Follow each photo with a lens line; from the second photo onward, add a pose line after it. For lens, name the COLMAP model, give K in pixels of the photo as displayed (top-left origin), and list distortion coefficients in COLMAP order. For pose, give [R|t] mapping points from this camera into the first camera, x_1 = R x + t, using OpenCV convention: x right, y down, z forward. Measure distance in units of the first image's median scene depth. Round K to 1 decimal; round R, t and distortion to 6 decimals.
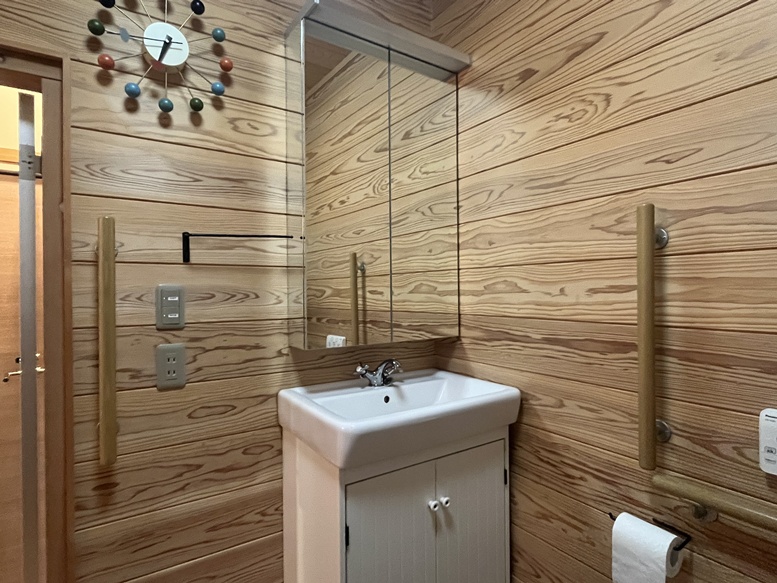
lens RADIAL K [[422.2, 0, 387.8], [0, 422.2, 292.3], [0, 0, 1]] dist [0.002297, 0.000374]
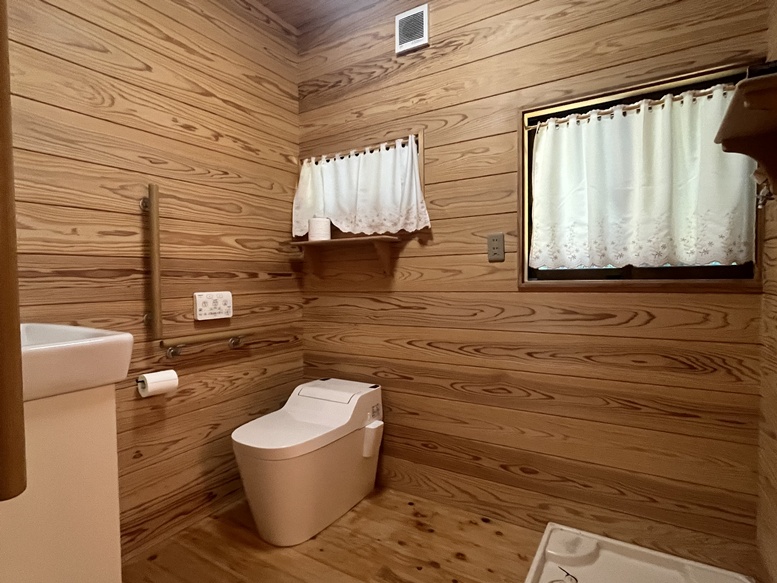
lens RADIAL K [[422.2, 0, 388.1], [0, 422.2, 290.5], [0, 0, 1]] dist [0.002297, 0.000374]
pose [[-0.415274, -0.021256, 0.909448, -1.187177], [0.017782, 0.999346, 0.031477, 0.161401], [-0.909522, 0.029244, -0.414625, 0.763365]]
